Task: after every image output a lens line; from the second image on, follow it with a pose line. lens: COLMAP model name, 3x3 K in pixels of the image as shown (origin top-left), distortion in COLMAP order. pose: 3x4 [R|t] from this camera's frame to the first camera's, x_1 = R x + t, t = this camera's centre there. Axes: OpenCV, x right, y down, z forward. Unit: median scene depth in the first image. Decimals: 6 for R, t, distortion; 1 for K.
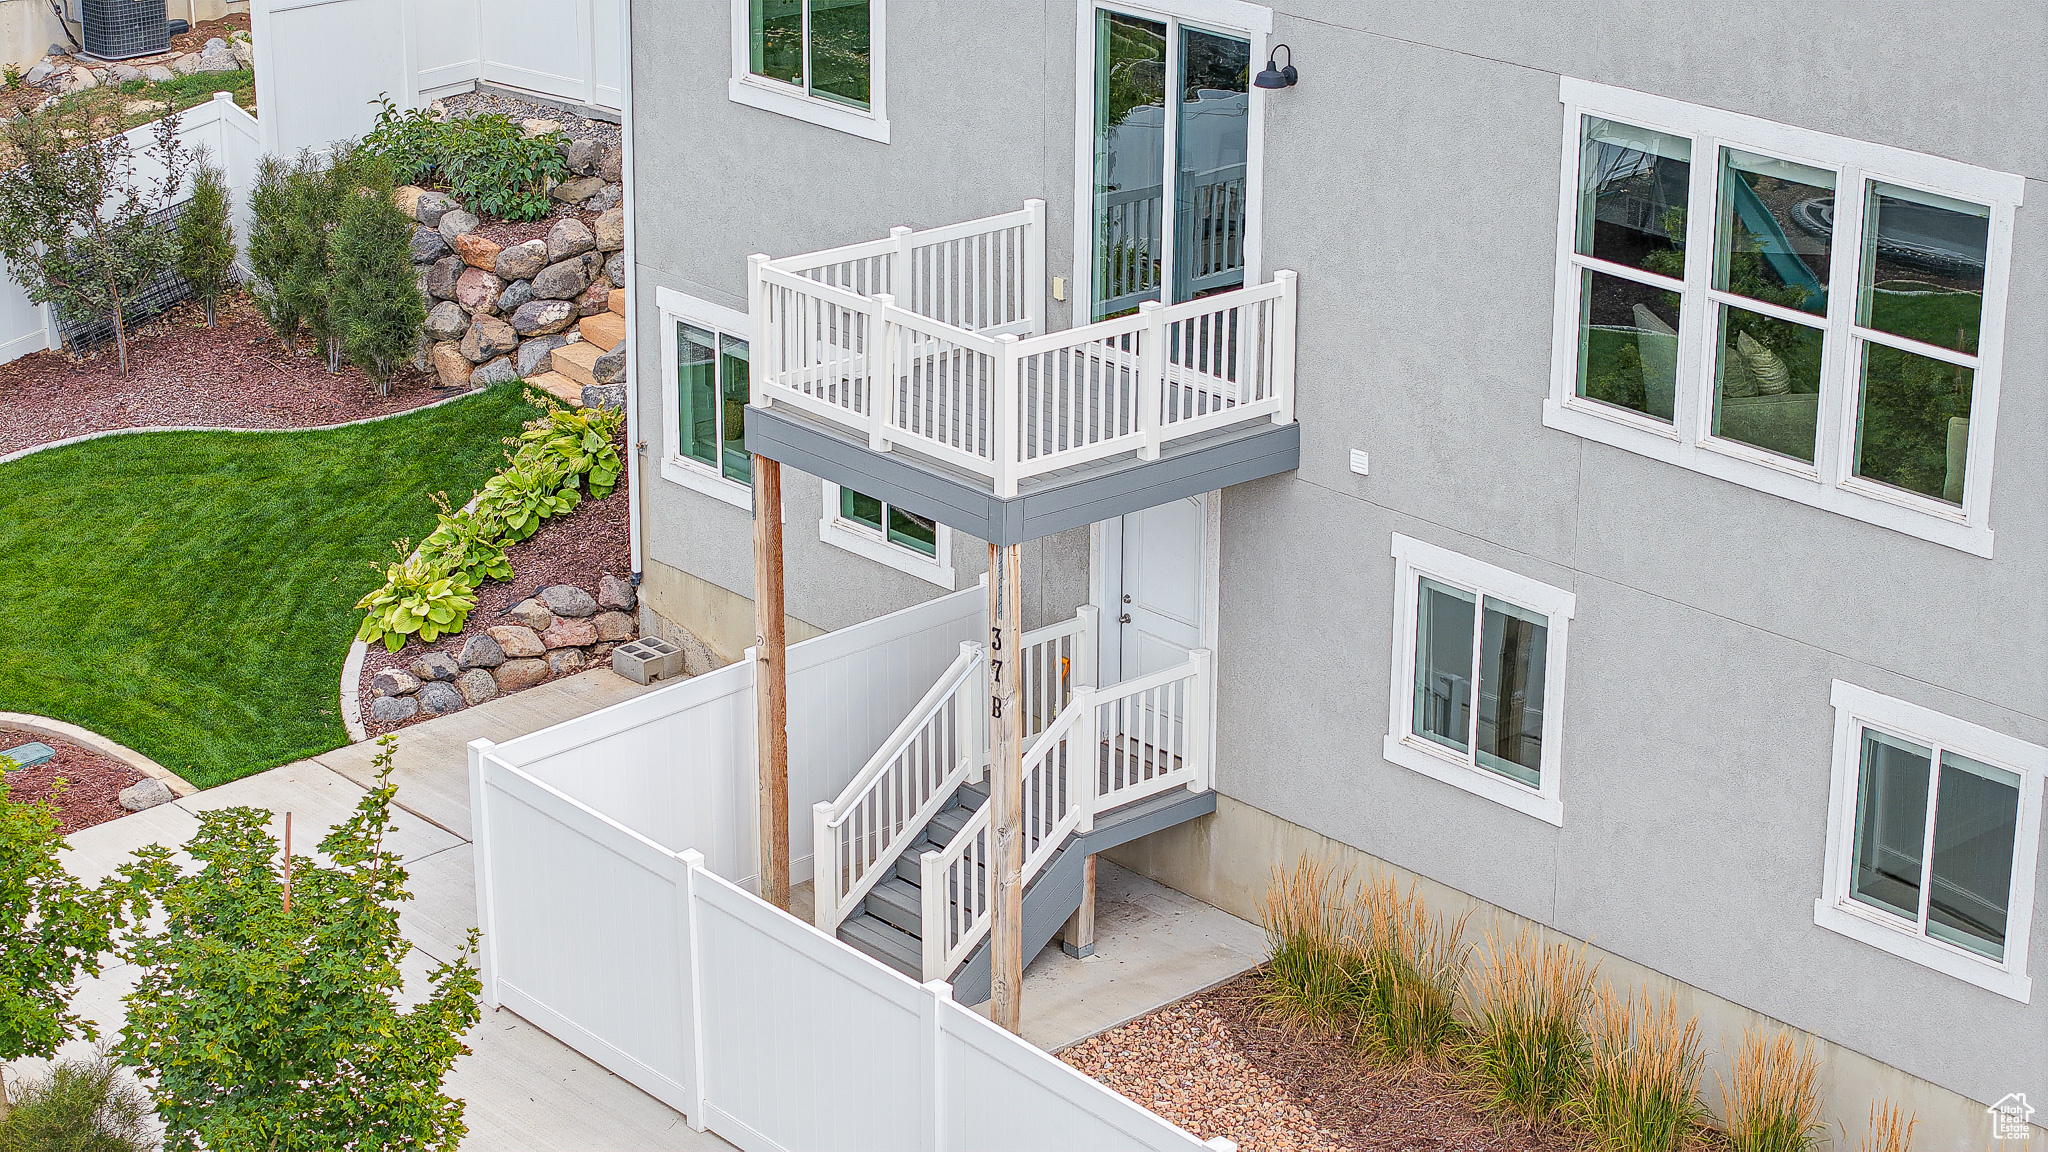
lens RADIAL K [[4145.9, 0, 1137.1], [0, 4145.9, 567.7], [0, 0, 1]] dist [-0.172470, 0.000000]
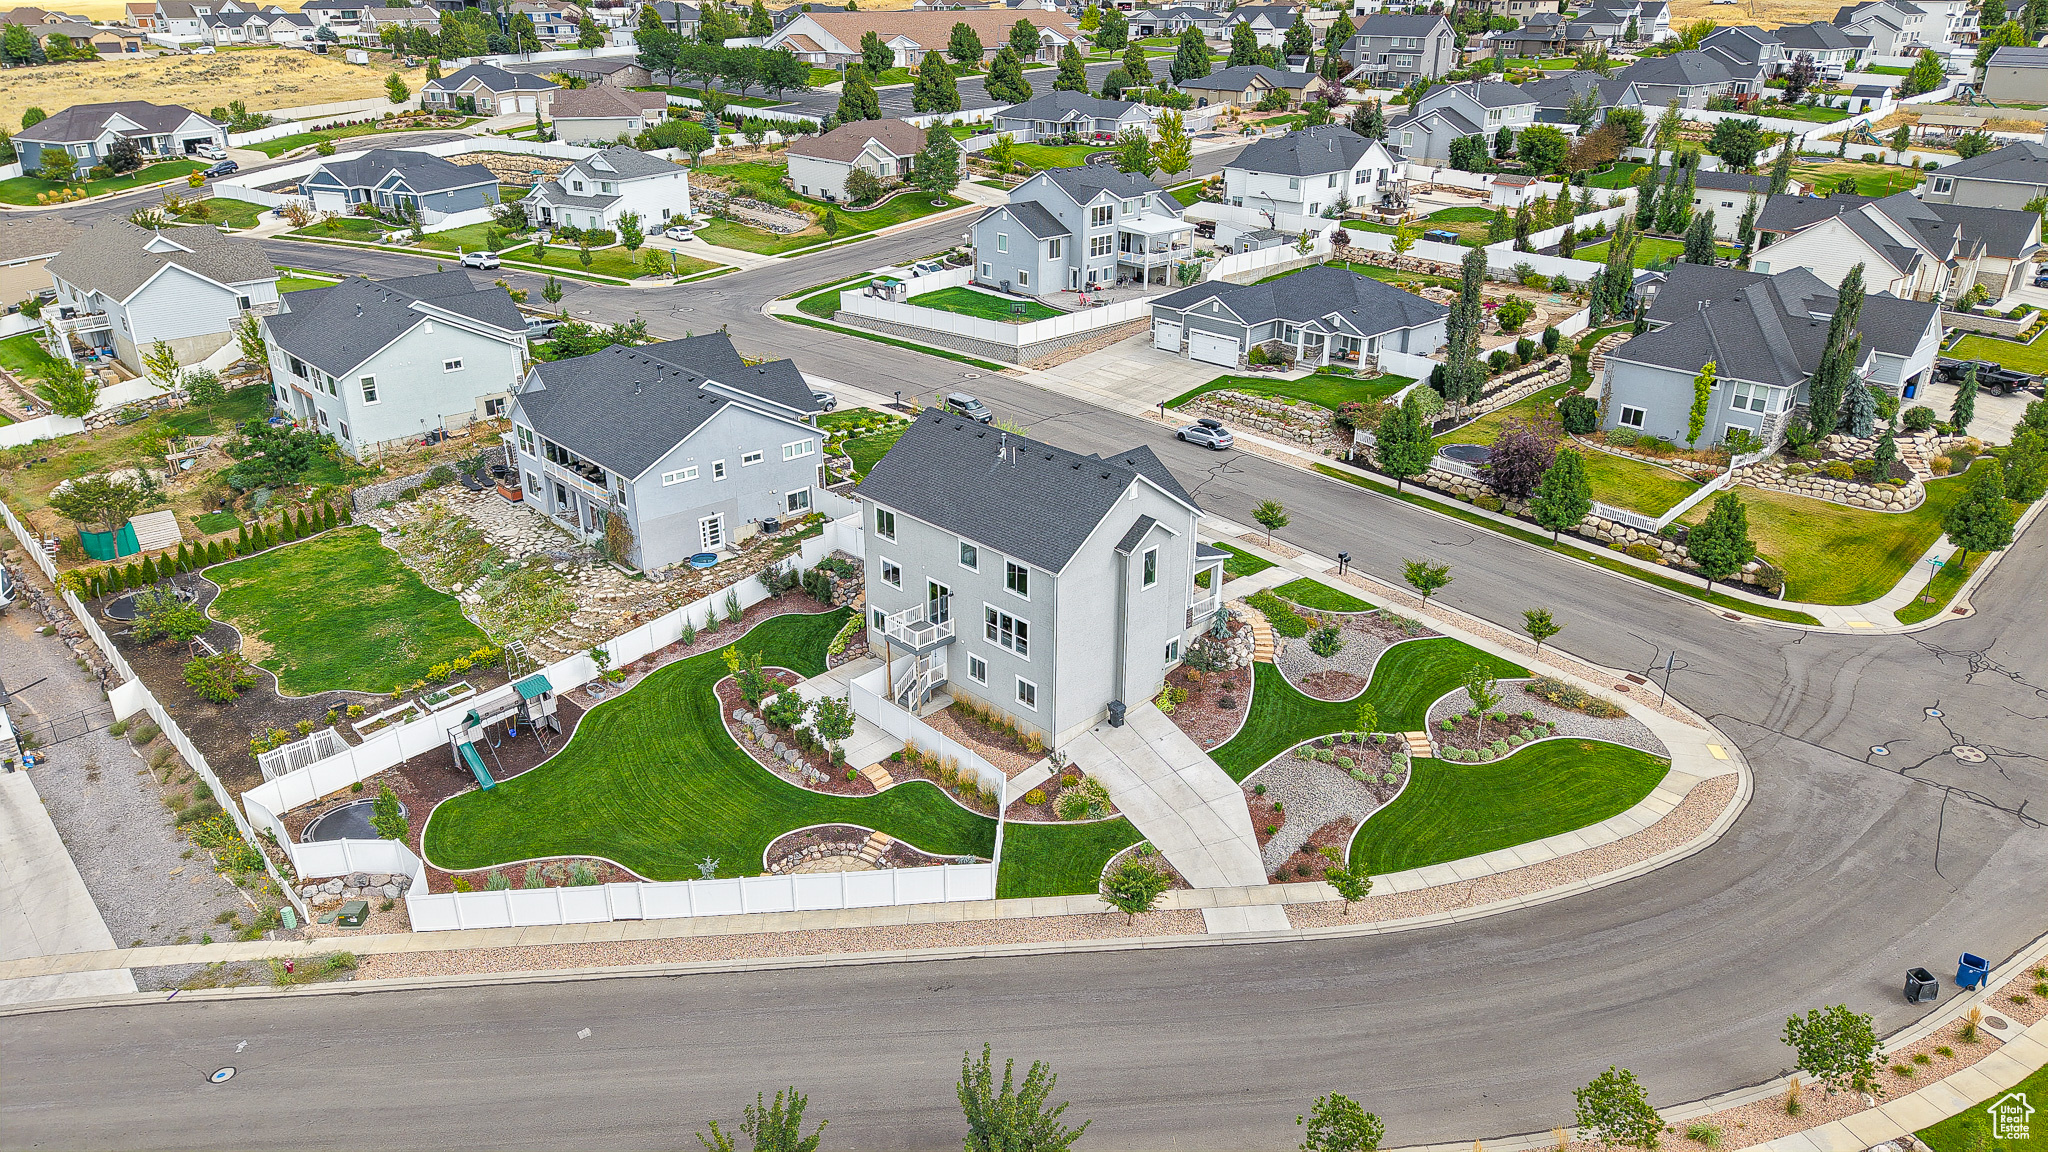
lens RADIAL K [[1370.2, 0, 1028.6], [0, 1370.2, 577.8], [0, 0, 1]] dist [0.040438, -0.046148]
pose [[0.999741, -0.016067, 0.016130, 0.137957], [0.014825, 0.997119, 0.074388, -0.336725], [-0.017279, -0.074130, 0.997099, -1.582372]]
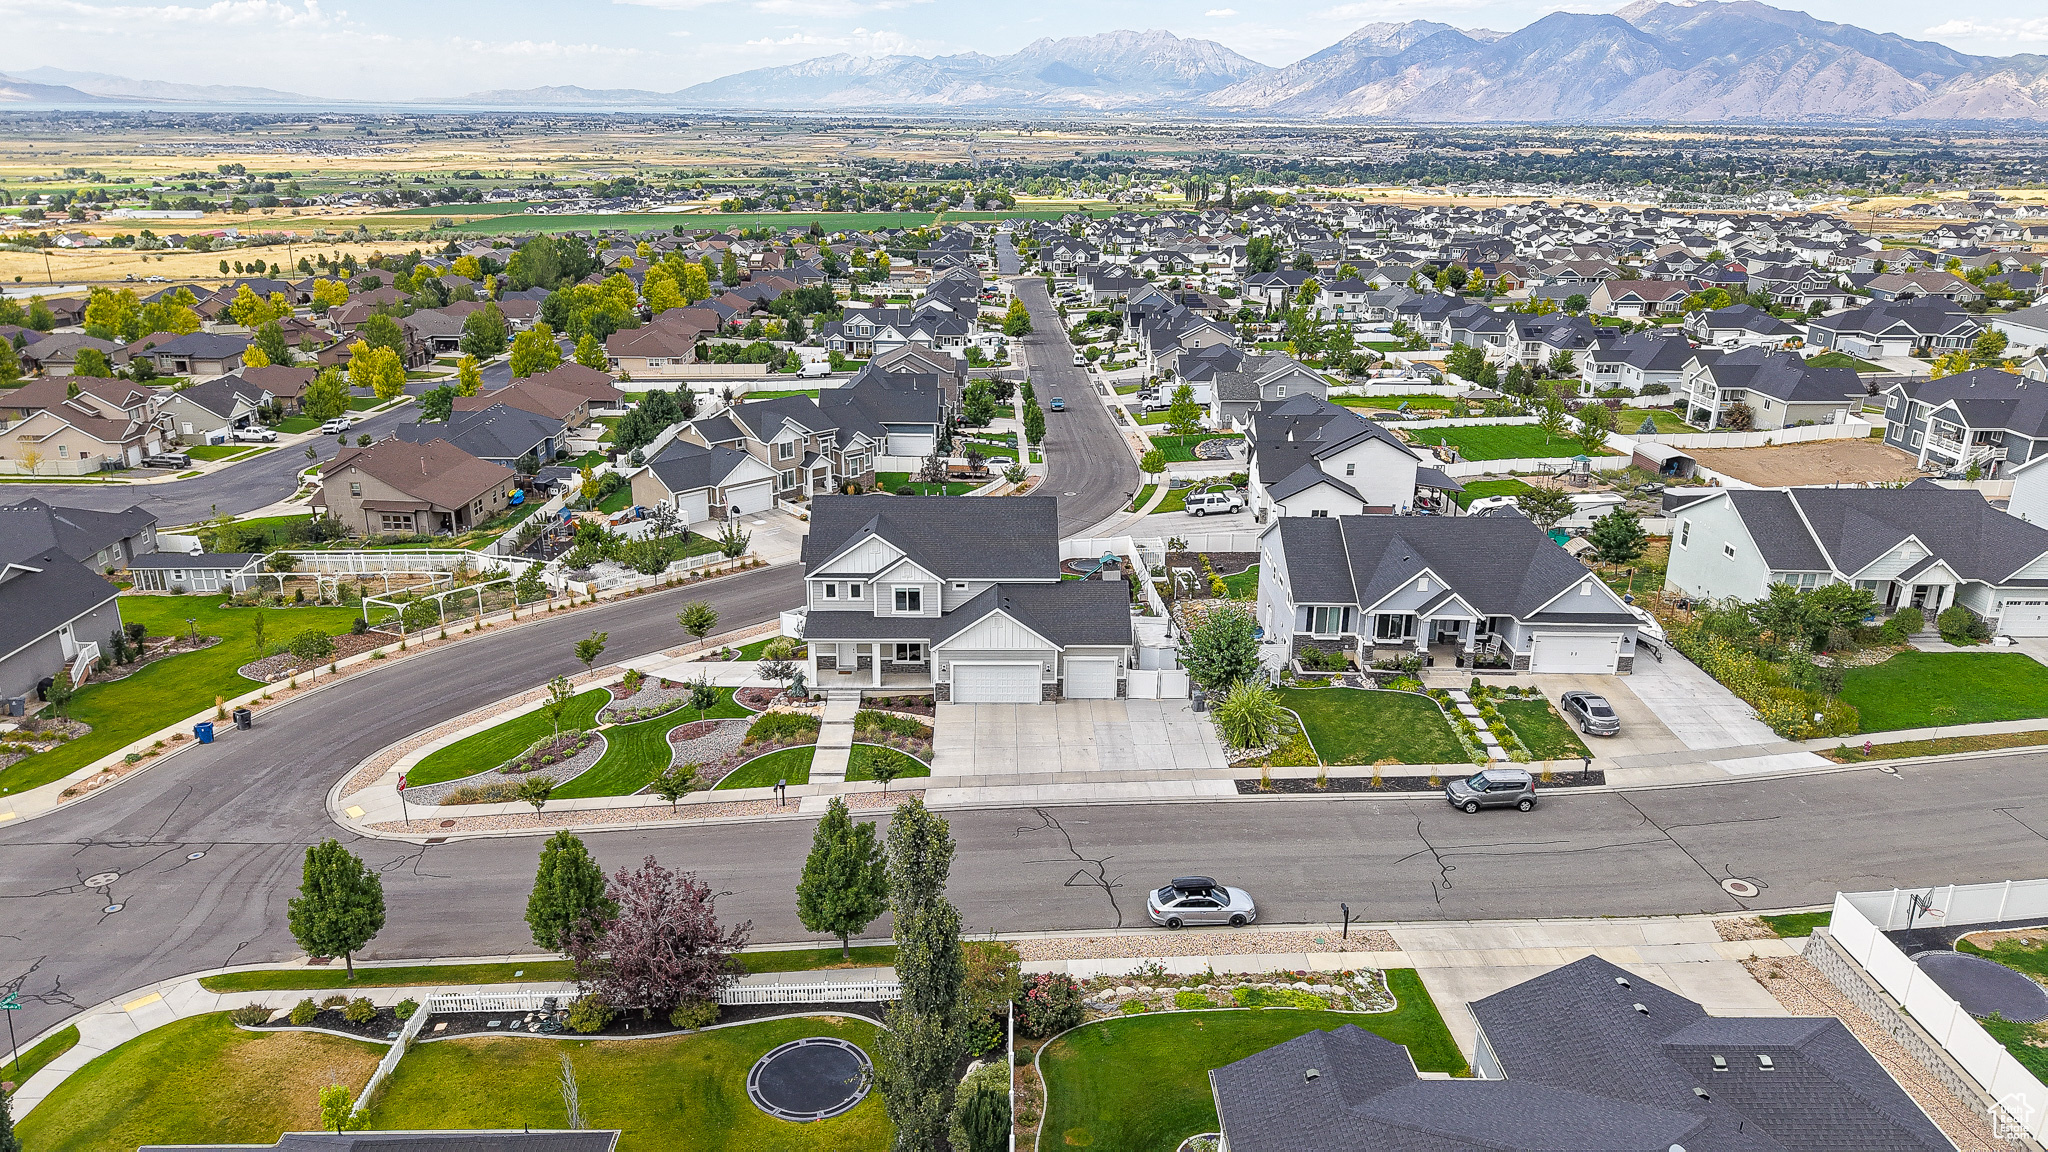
lens RADIAL K [[1370.2, 0, 1019.2], [0, 1370.2, 563.0], [0, 0, 1]] dist [0.040438, -0.046148]
pose [[-0.670282, 0.215637, -0.710087, 2.342072], [-0.263707, 0.825192, 0.499517, -1.924960], [0.693672, 0.522072, -0.496246, 2.813360]]
